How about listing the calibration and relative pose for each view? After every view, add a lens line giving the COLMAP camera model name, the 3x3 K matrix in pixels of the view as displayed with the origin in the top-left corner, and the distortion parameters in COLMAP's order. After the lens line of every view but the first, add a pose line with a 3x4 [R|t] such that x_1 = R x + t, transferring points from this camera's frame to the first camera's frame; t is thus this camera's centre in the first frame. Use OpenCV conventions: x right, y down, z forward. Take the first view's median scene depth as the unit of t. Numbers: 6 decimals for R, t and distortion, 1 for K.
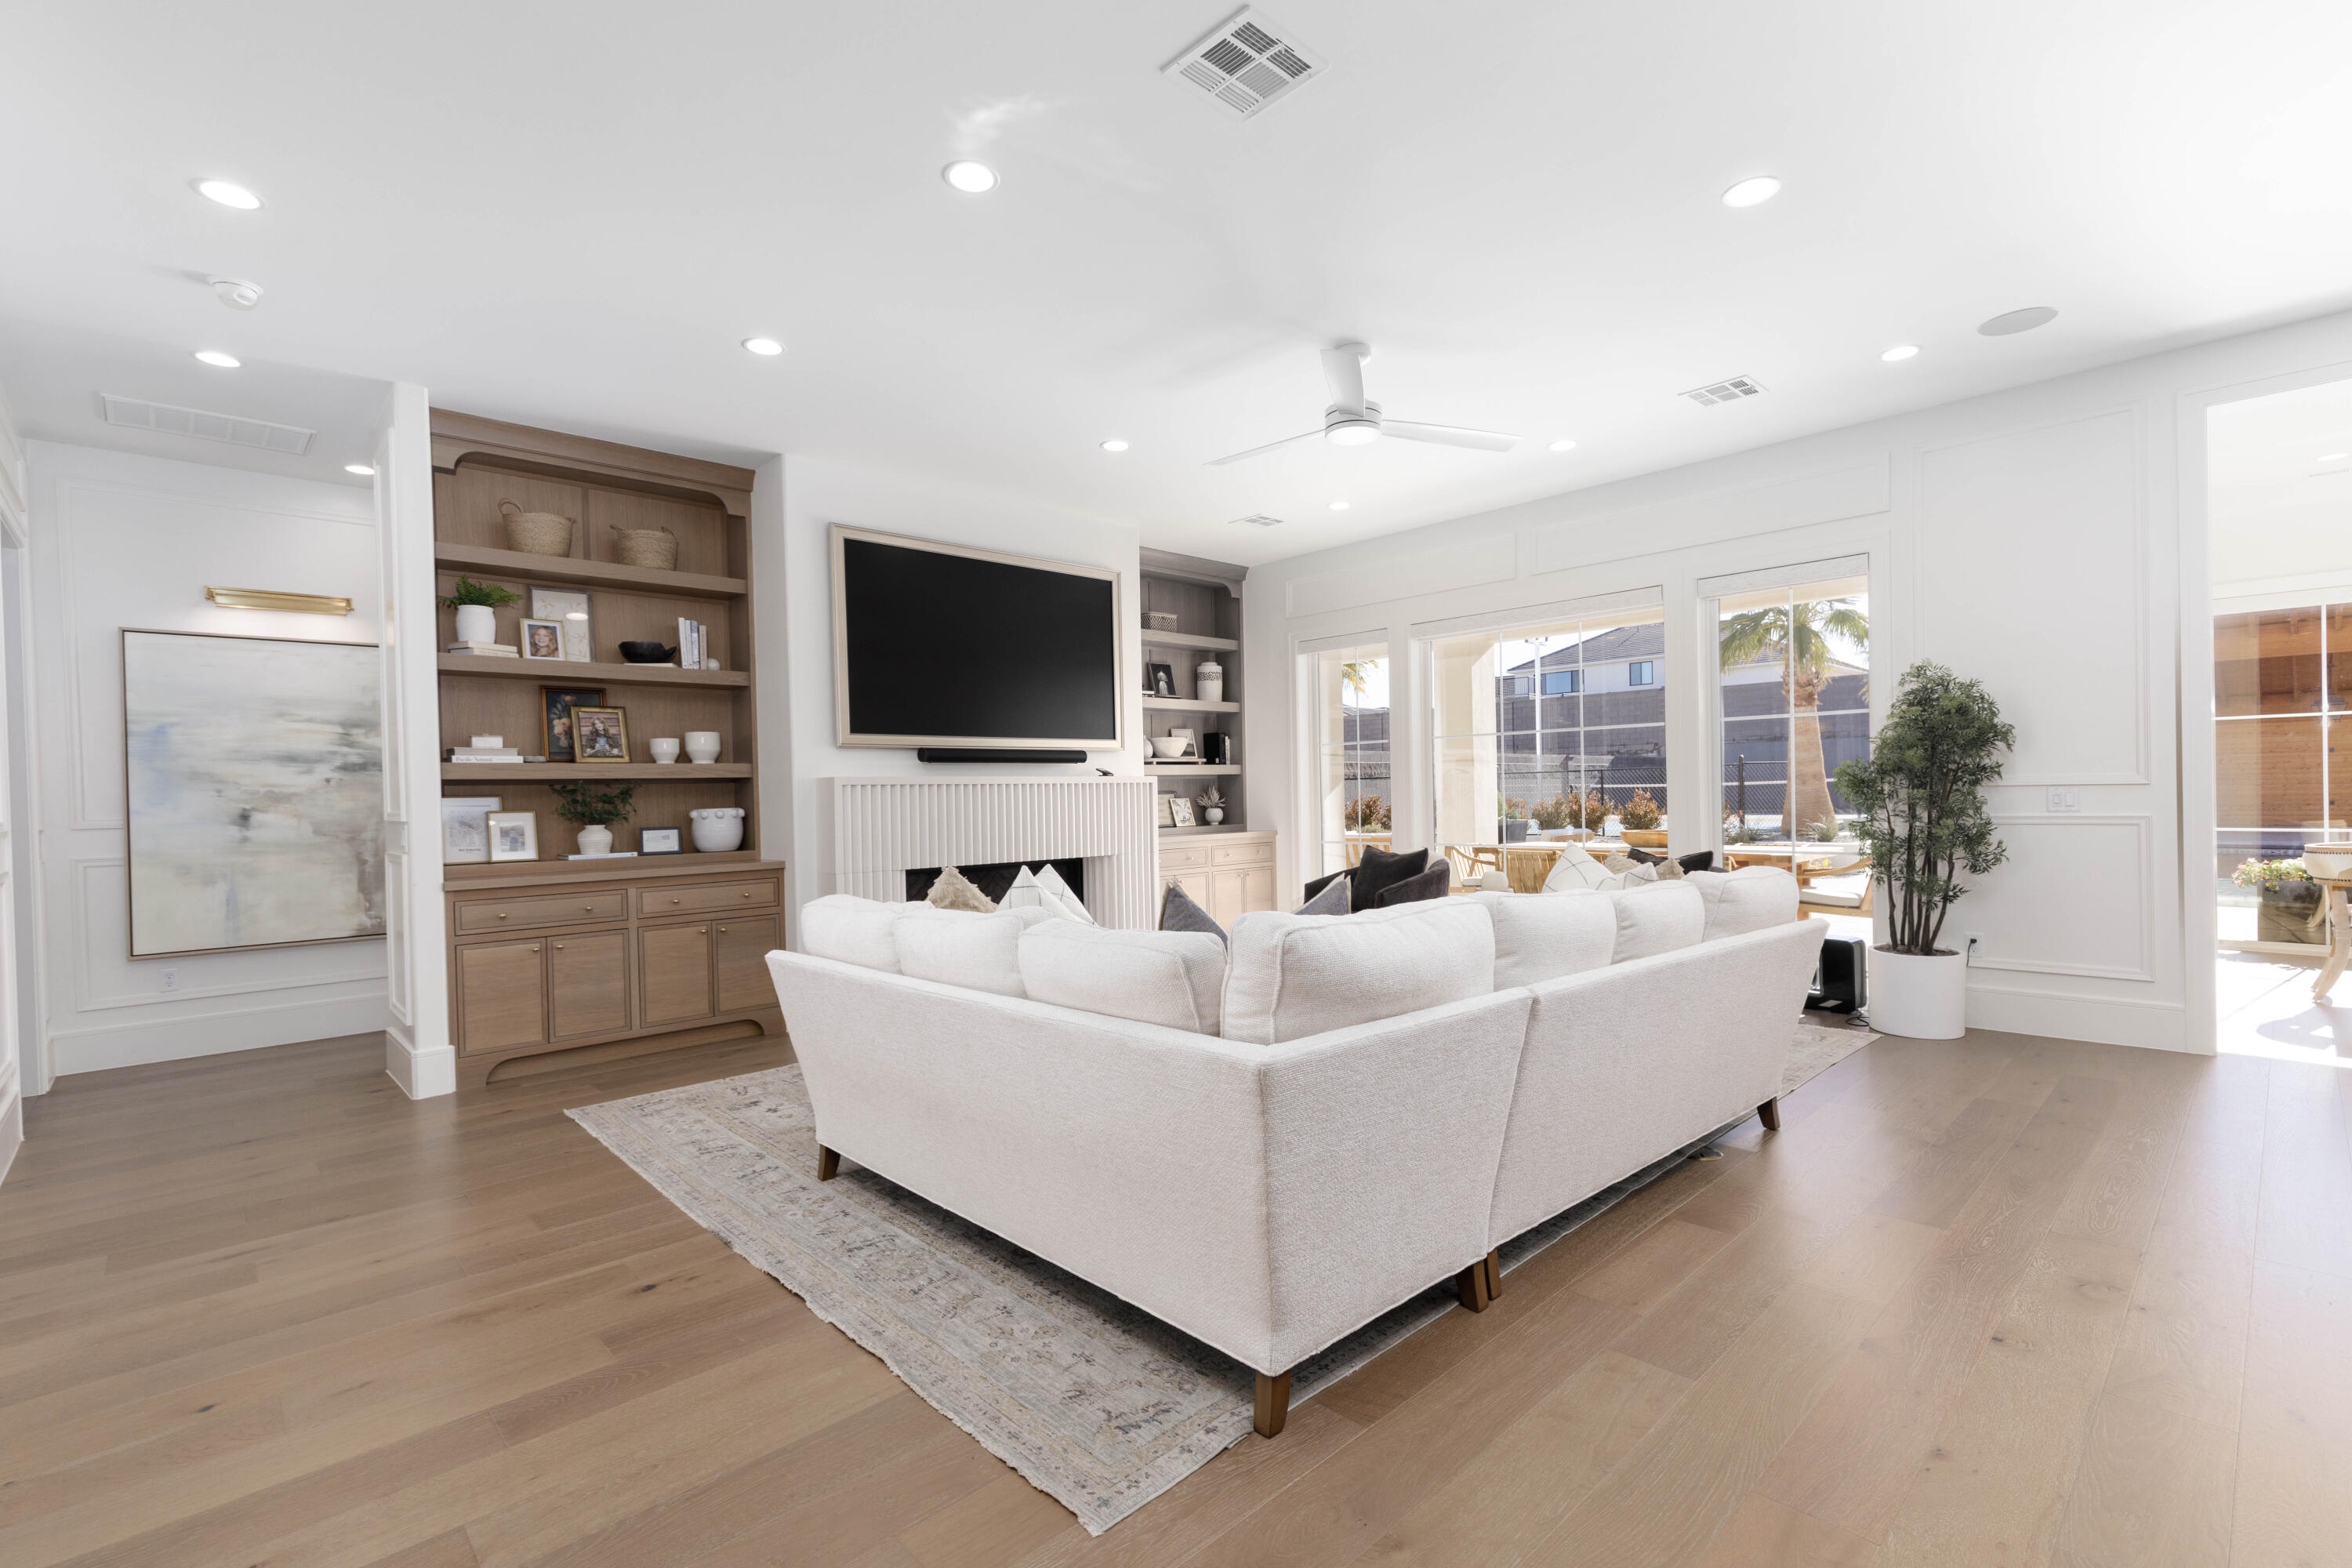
lens RADIAL K [[1046.2, 0, 1214.2], [0, 1046.2, 796.7], [0, 0, 1]] dist [0.002706, -0.000616]
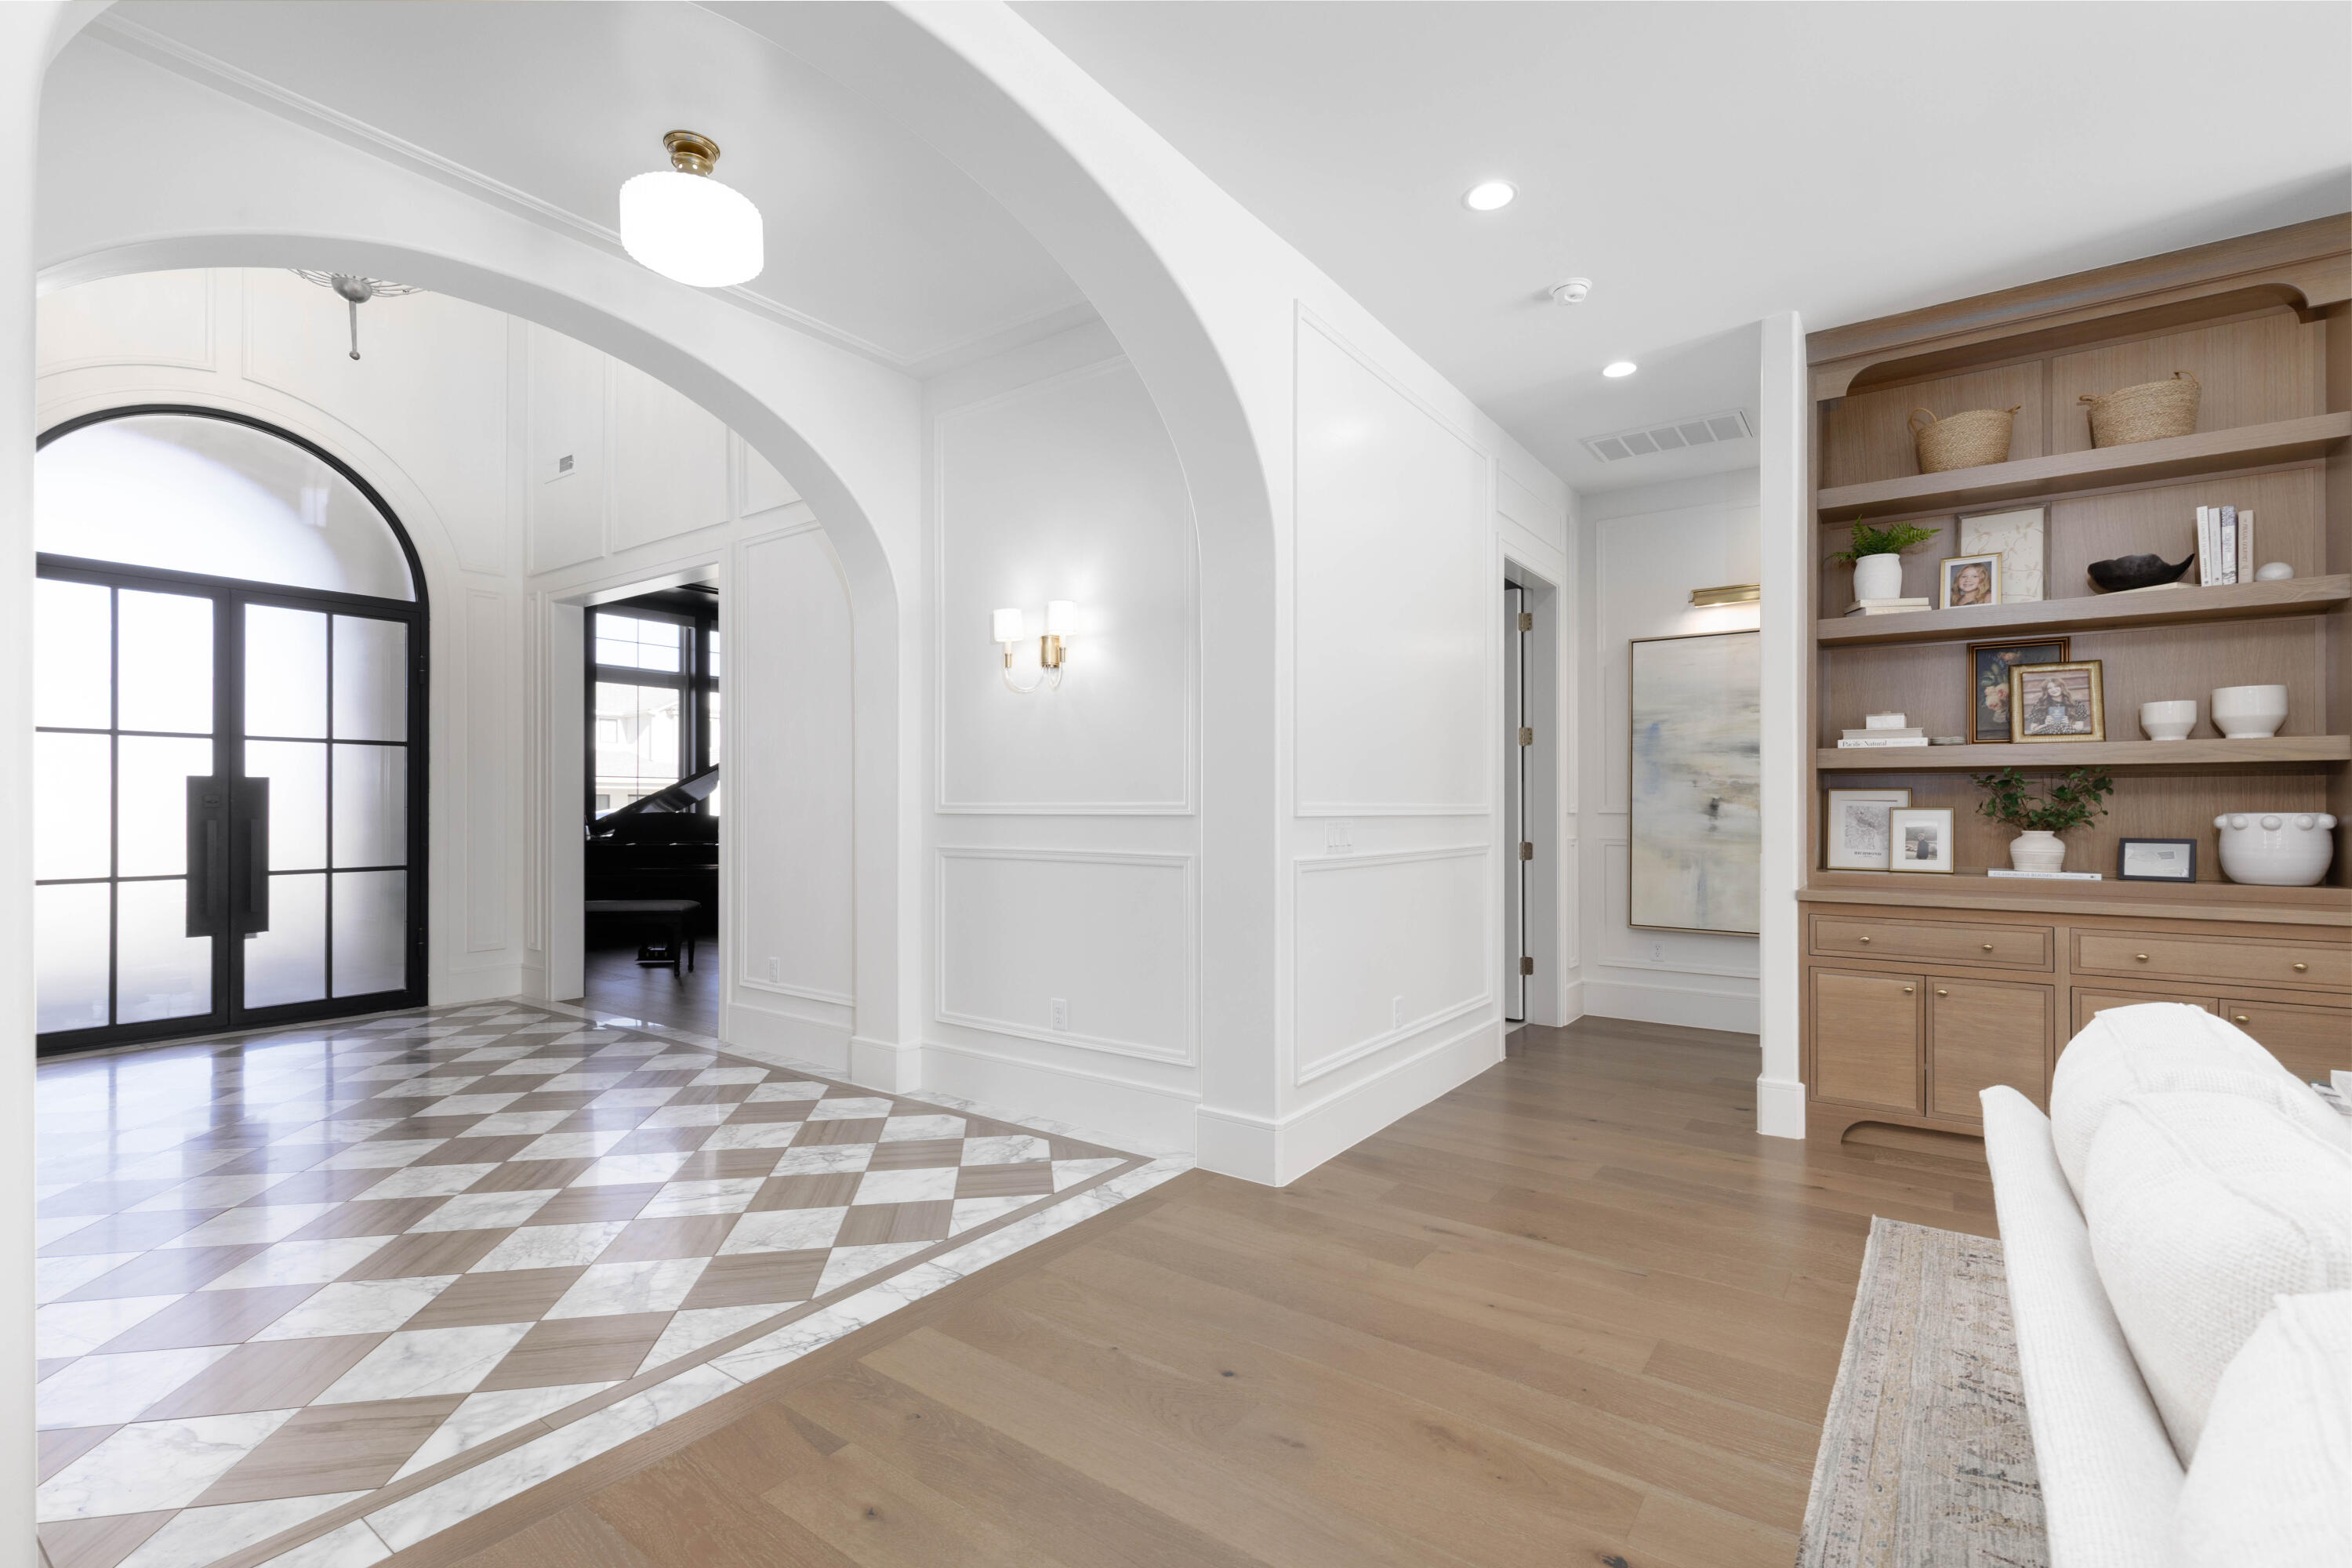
lens RADIAL K [[1046.2, 0, 1169.1], [0, 1046.2, 798.1], [0, 0, 1]] dist [0.002706, -0.000616]
pose [[0.157200, 0.017130, -0.987418, 0.017613], [-0.009663, 0.999828, 0.015807, -0.000529], [0.987520, 0.007056, 0.157338, 0.311438]]
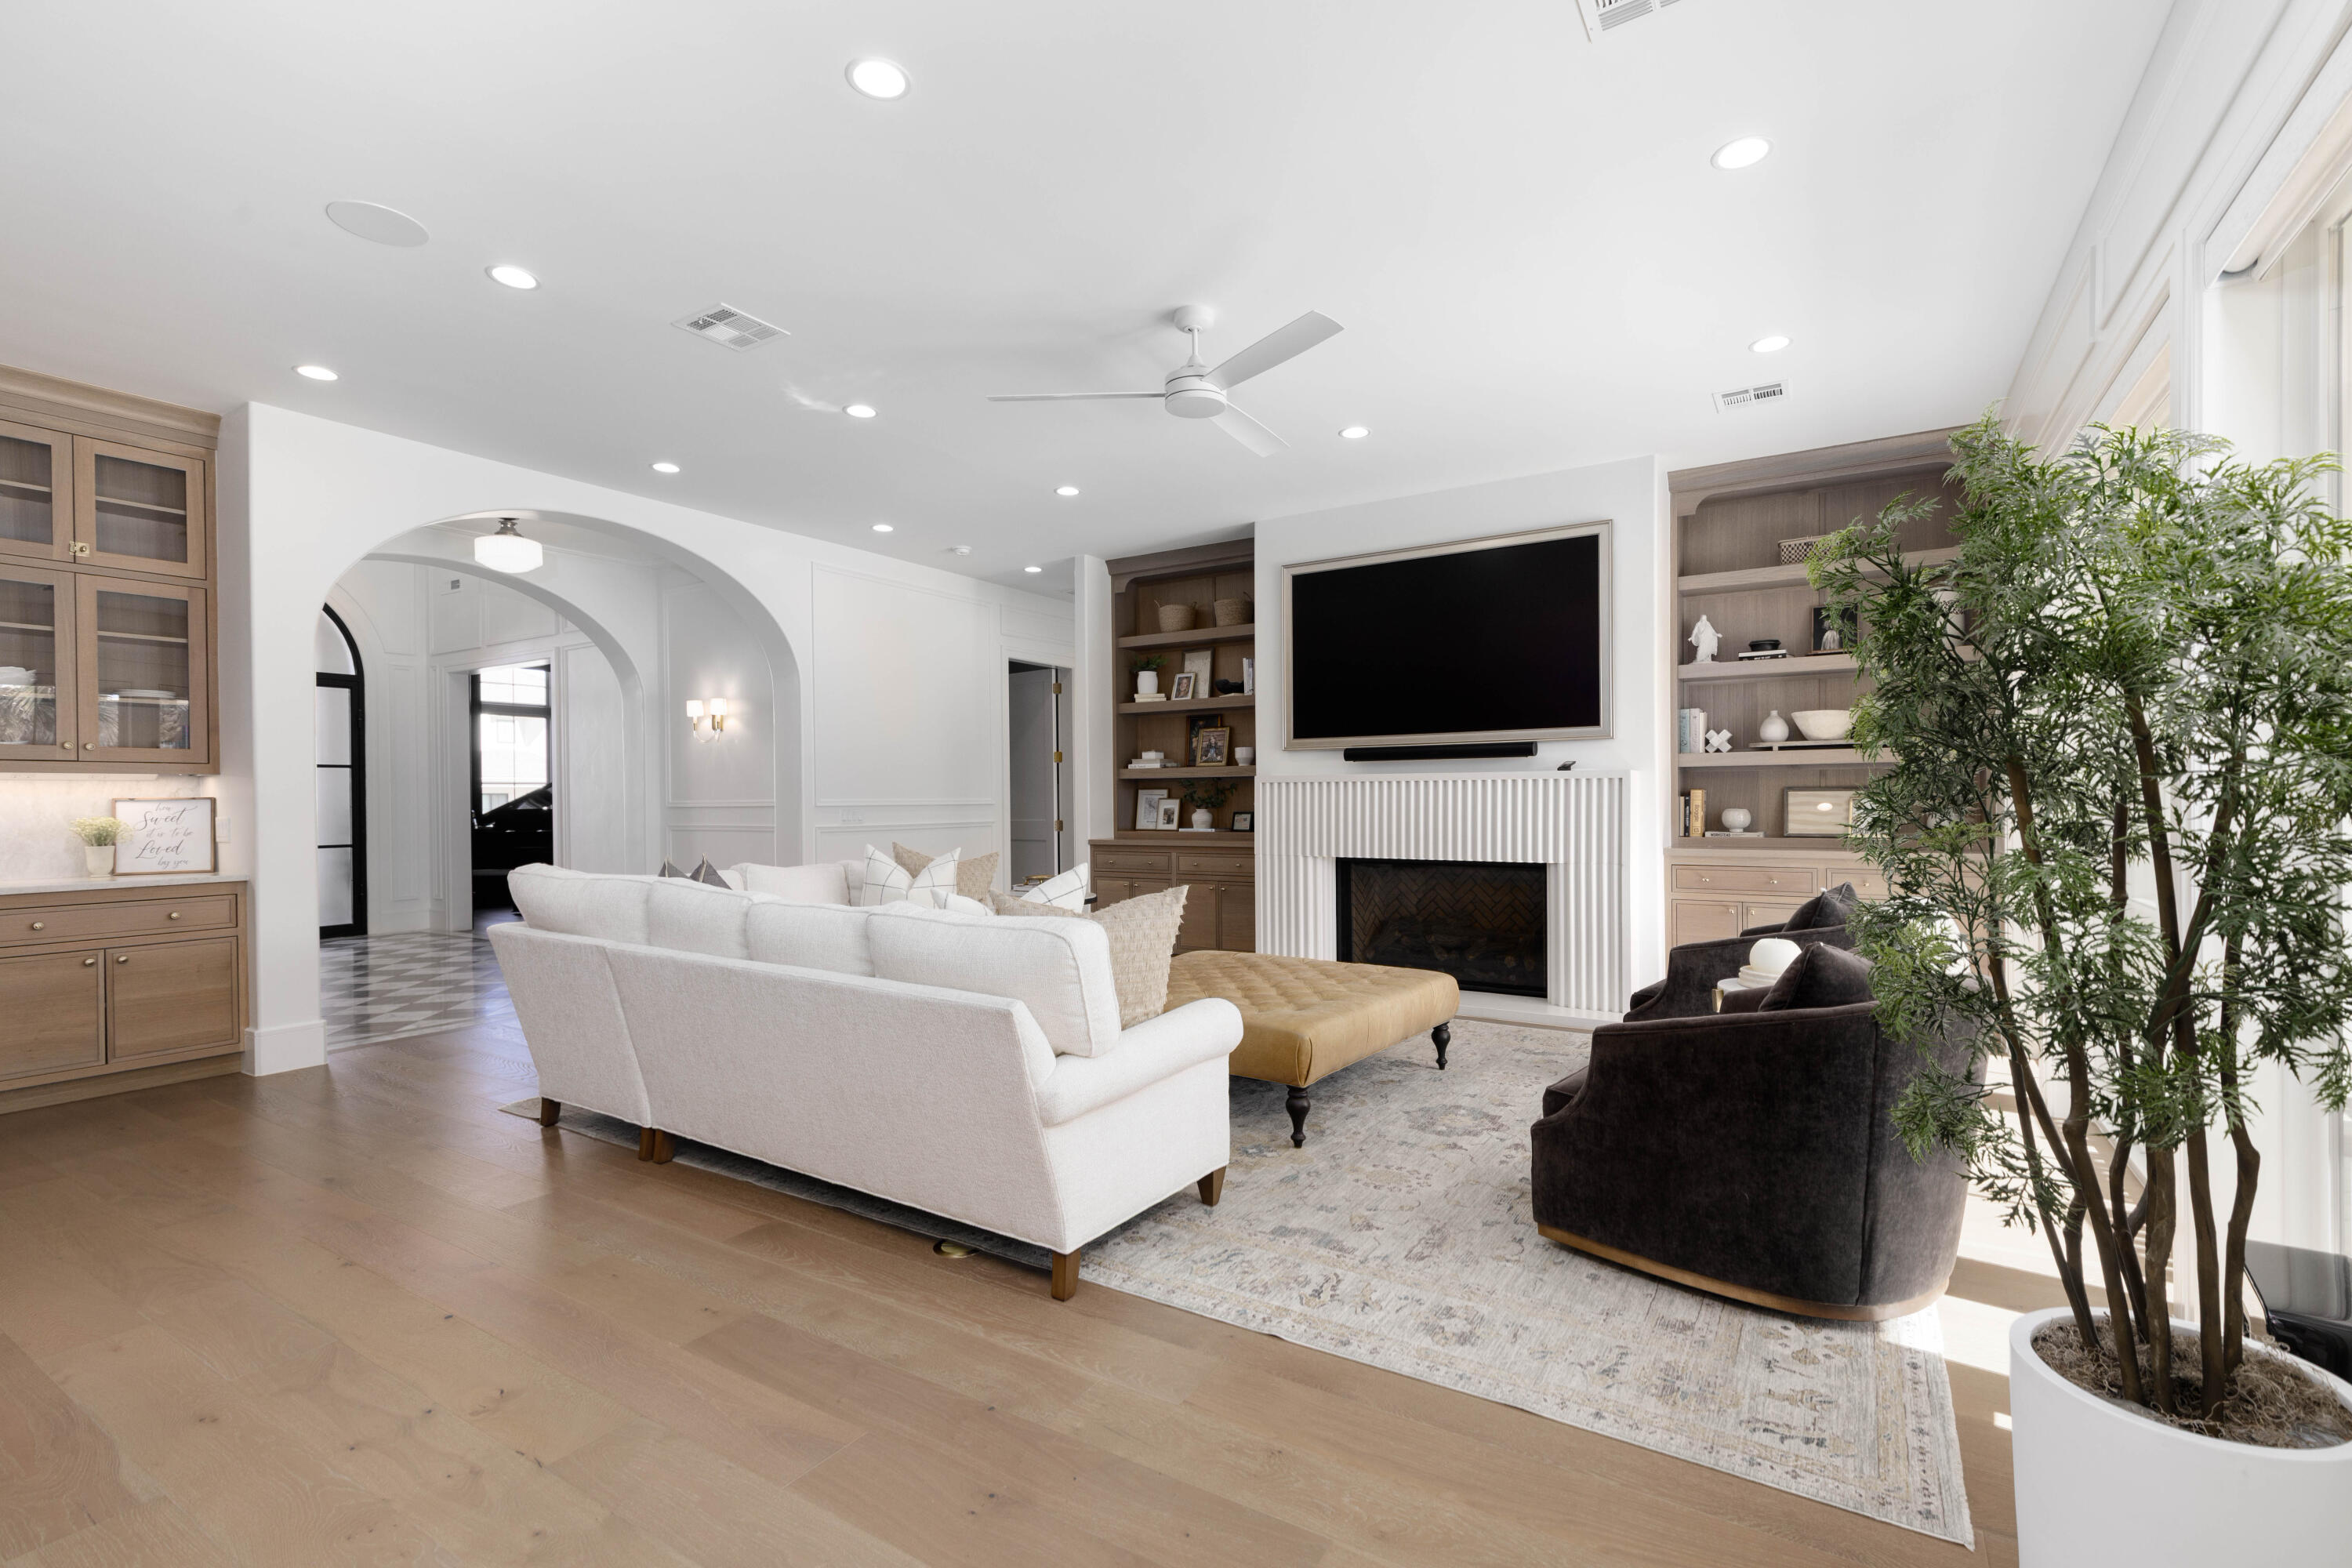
lens RADIAL K [[1046.2, 0, 1163.8], [0, 1046.2, 803.3], [0, 0, 1]] dist [0.002706, -0.000616]
pose [[0.224694, 0.024904, -0.974111, 0.841167], [-0.001430, 0.999681, 0.025228, -0.018124], [0.974428, -0.004276, 0.224658, 0.630053]]
